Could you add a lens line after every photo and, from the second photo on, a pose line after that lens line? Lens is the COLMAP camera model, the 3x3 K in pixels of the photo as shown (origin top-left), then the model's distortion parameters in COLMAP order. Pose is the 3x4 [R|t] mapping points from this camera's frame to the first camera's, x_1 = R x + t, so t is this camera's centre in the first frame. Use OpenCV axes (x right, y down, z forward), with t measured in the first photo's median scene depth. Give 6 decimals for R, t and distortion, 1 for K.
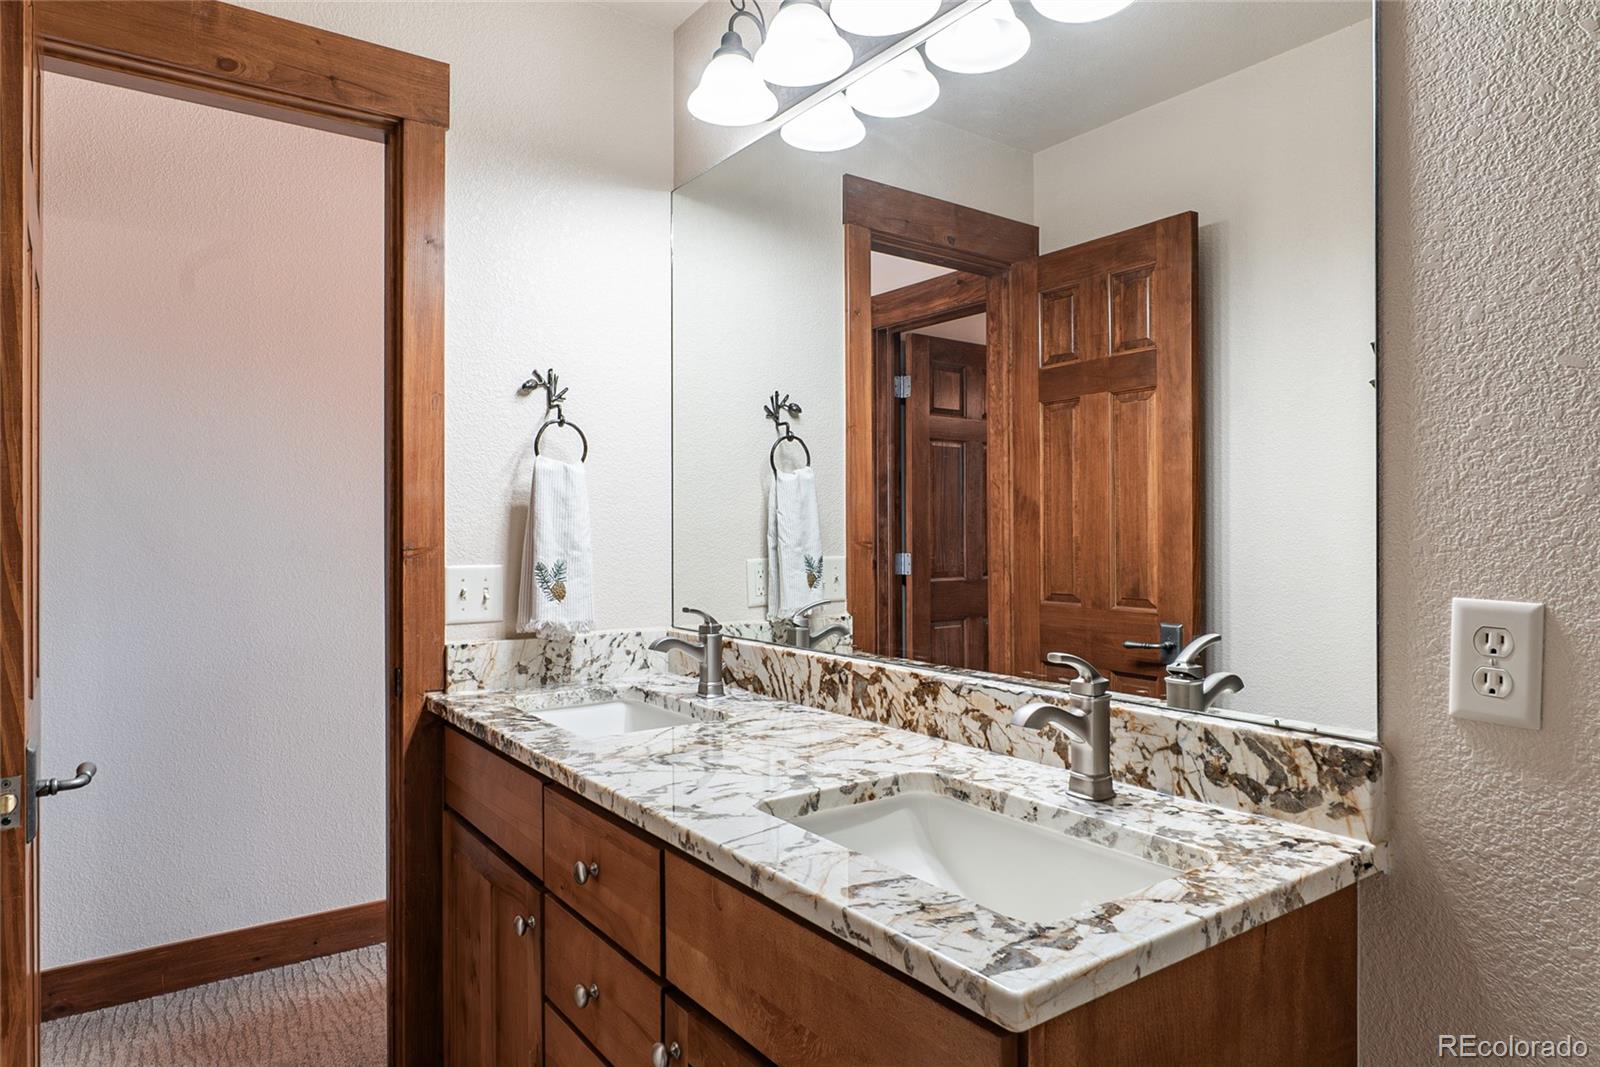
lens RADIAL K [[963.1, 0, 800.8], [0, 963.1, 536.8], [0, 0, 1]] dist [0.005405, -0.000190]
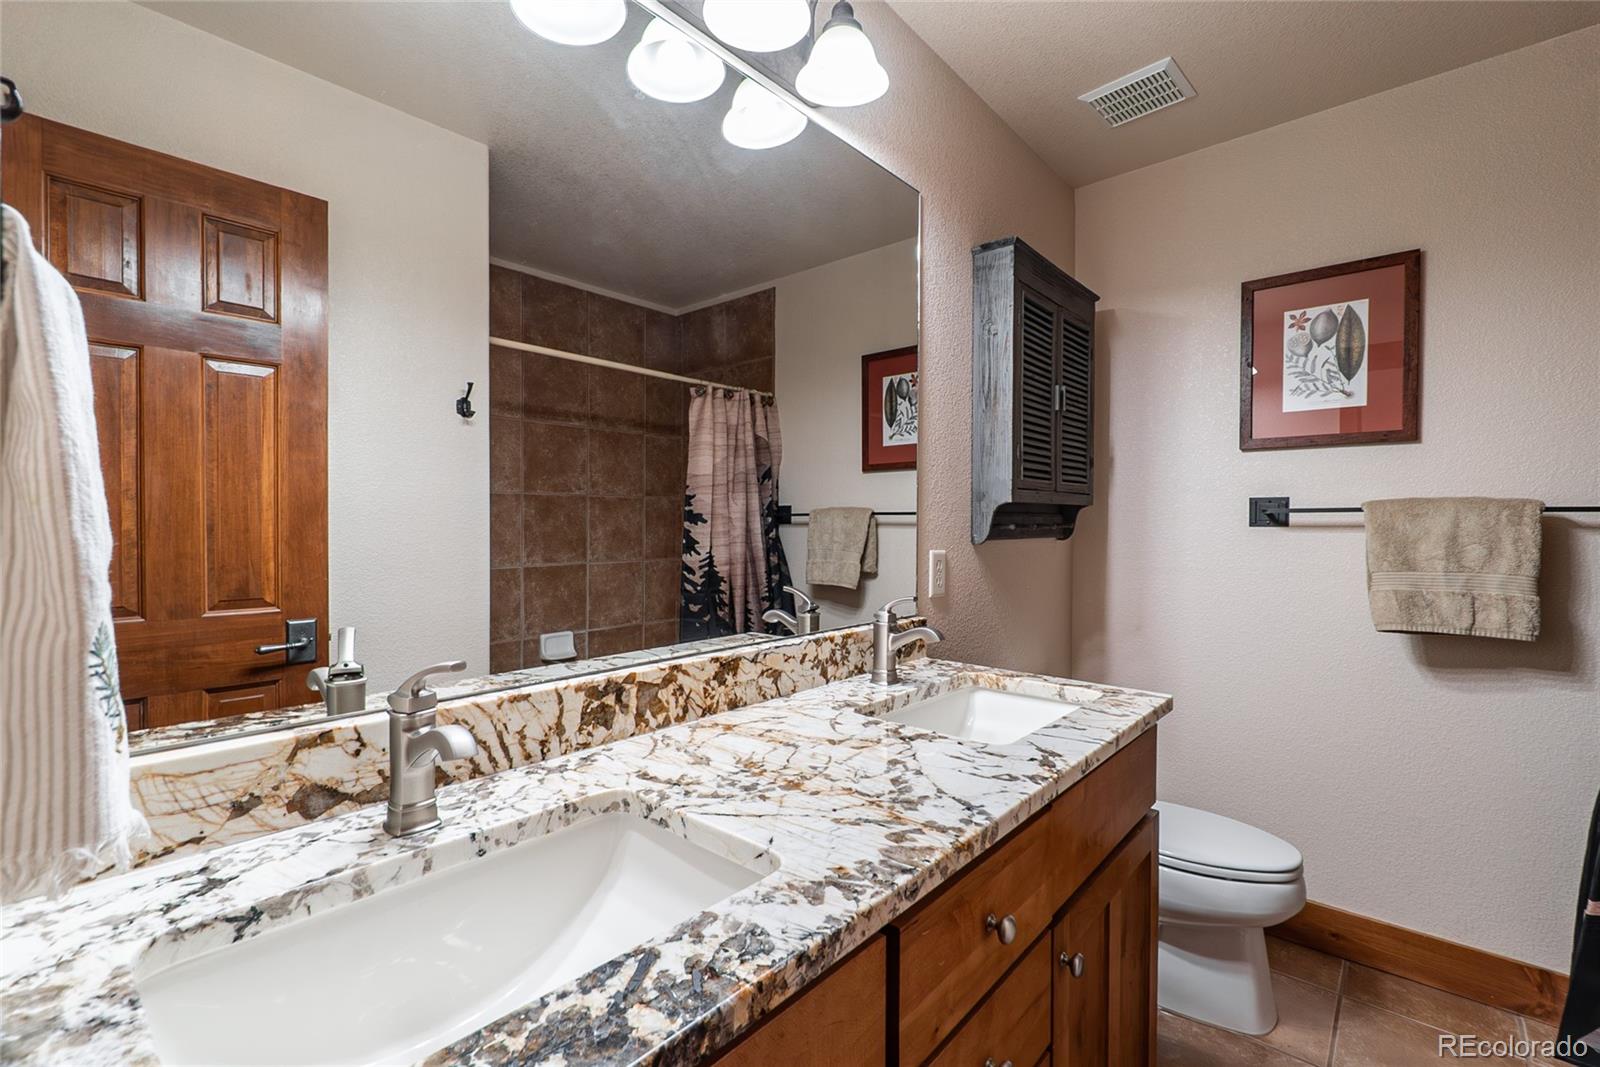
lens RADIAL K [[718.8, 0, 772.3], [0, 718.8, 532.5], [0, 0, 1]] dist [0.000172, -0.001195]
pose [[-0.214135, -0.007504, 0.976775, -0.626754], [0.003859, 0.999956, 0.008529, -0.000836], [-0.976796, 0.005596, -0.214096, 1.056439]]
